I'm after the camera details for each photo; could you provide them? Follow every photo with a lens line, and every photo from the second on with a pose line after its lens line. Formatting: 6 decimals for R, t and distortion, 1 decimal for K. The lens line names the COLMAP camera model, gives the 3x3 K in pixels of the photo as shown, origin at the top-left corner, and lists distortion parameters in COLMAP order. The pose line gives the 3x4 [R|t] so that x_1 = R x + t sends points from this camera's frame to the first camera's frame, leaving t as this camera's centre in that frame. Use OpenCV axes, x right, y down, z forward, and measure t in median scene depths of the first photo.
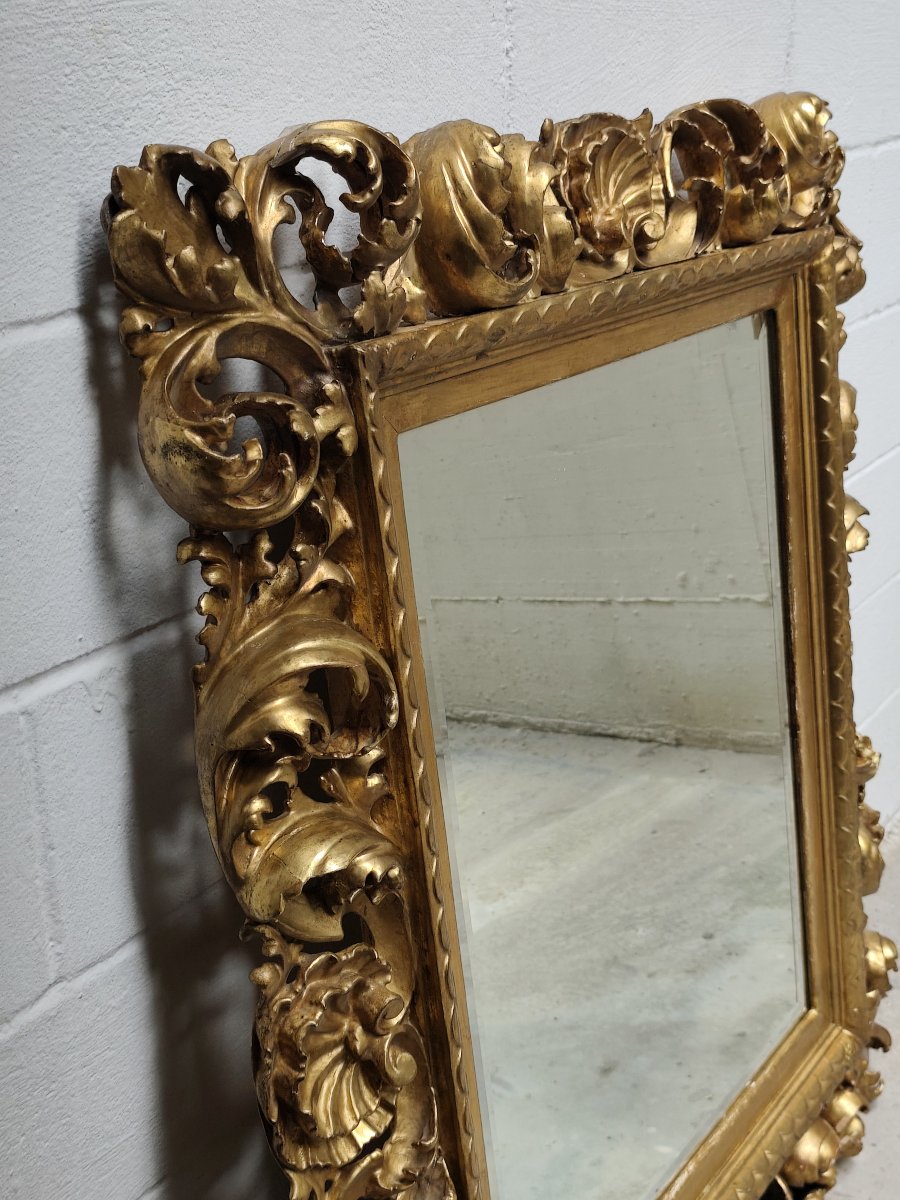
lens RADIAL K [[1480.2, 0, 450.0], [0, 1480.2, 600.0], [0, 0, 1]] dist [0.053604, -0.091840]
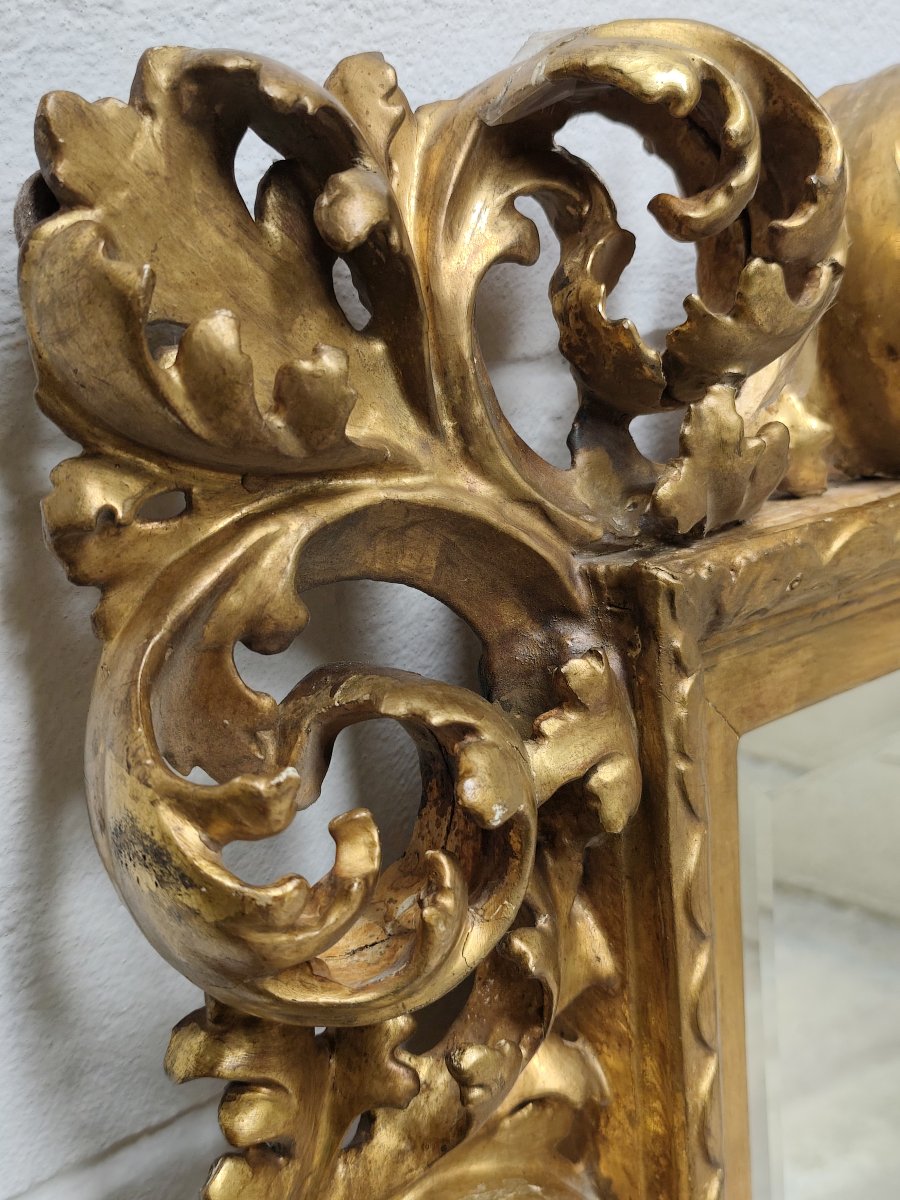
lens RADIAL K [[1480.2, 0, 450.0], [0, 1480.2, 600.0], [0, 0, 1]] dist [0.053604, -0.091840]
pose [[0.973225, 0.084495, -0.213763, -0.030675], [-0.091484, 0.995541, -0.022998, -0.147165], [0.210867, 0.041938, 0.976615, 0.589775]]
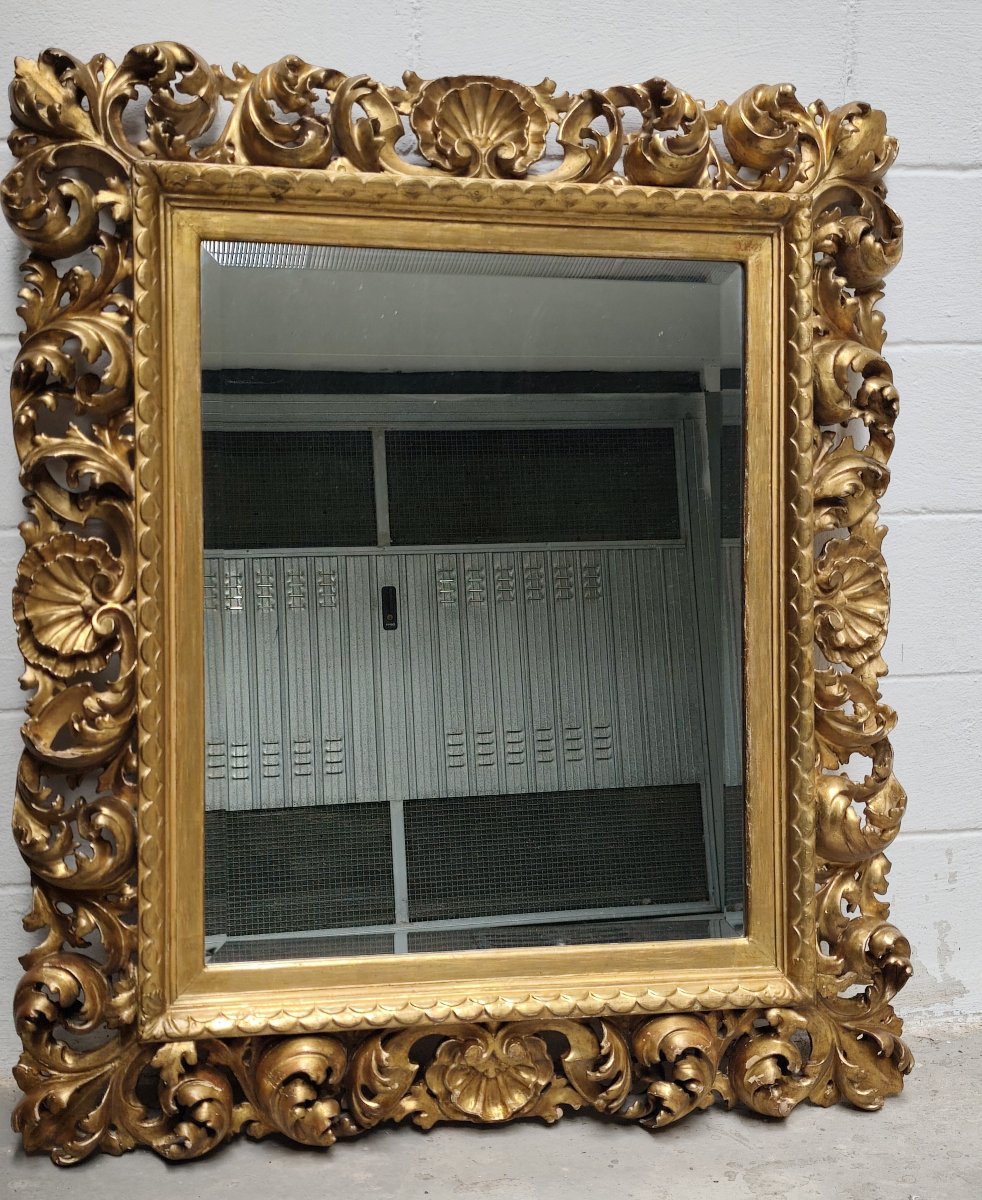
lens RADIAL K [[1602.3, 0, 491.9], [0, 1602.3, 658.9], [0, 0, 1]] dist [0.036693, -0.013539]
pose [[0.725704, 0.113614, -0.678561, 1.569337], [-0.262474, 0.957397, -0.120408, 0.498339], [0.635973, 0.265485, 0.724608, 0.065720]]
